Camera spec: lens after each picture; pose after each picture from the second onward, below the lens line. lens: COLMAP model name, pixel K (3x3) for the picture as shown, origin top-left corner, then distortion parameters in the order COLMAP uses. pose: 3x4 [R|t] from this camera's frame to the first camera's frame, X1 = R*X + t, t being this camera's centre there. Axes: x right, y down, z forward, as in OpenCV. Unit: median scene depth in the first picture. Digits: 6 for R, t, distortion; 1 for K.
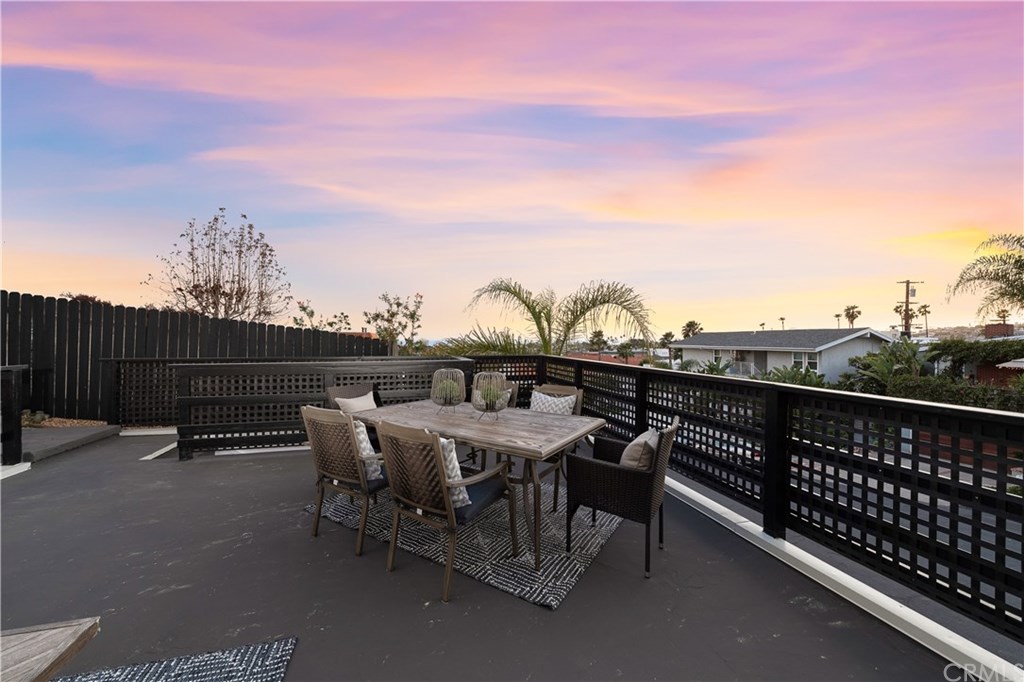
lens RADIAL K [[400.5, 0, 514.1], [0, 400.5, 335.8], [0, 0, 1]] dist [0.002946, 0.000024]
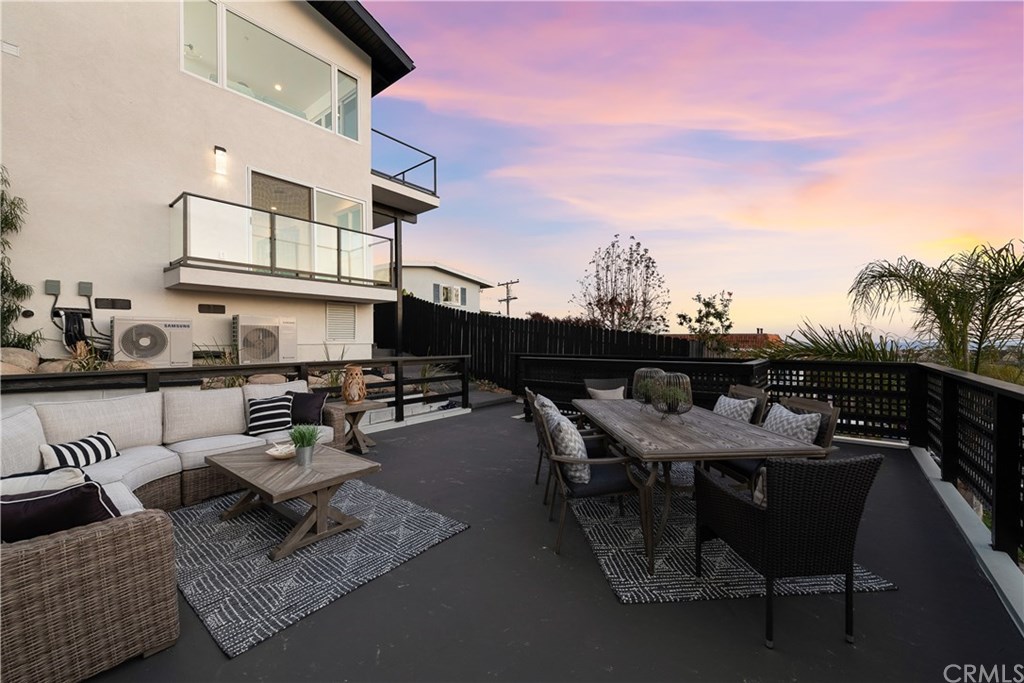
lens RADIAL K [[400.5, 0, 514.1], [0, 400.5, 336.3], [0, 0, 1]] dist [0.002946, 0.000024]
pose [[0.592279, -0.012405, -0.805638, 0.180779], [0.009551, 0.999919, -0.008376, 0.002066], [0.805677, -0.002734, 0.592349, 0.041152]]
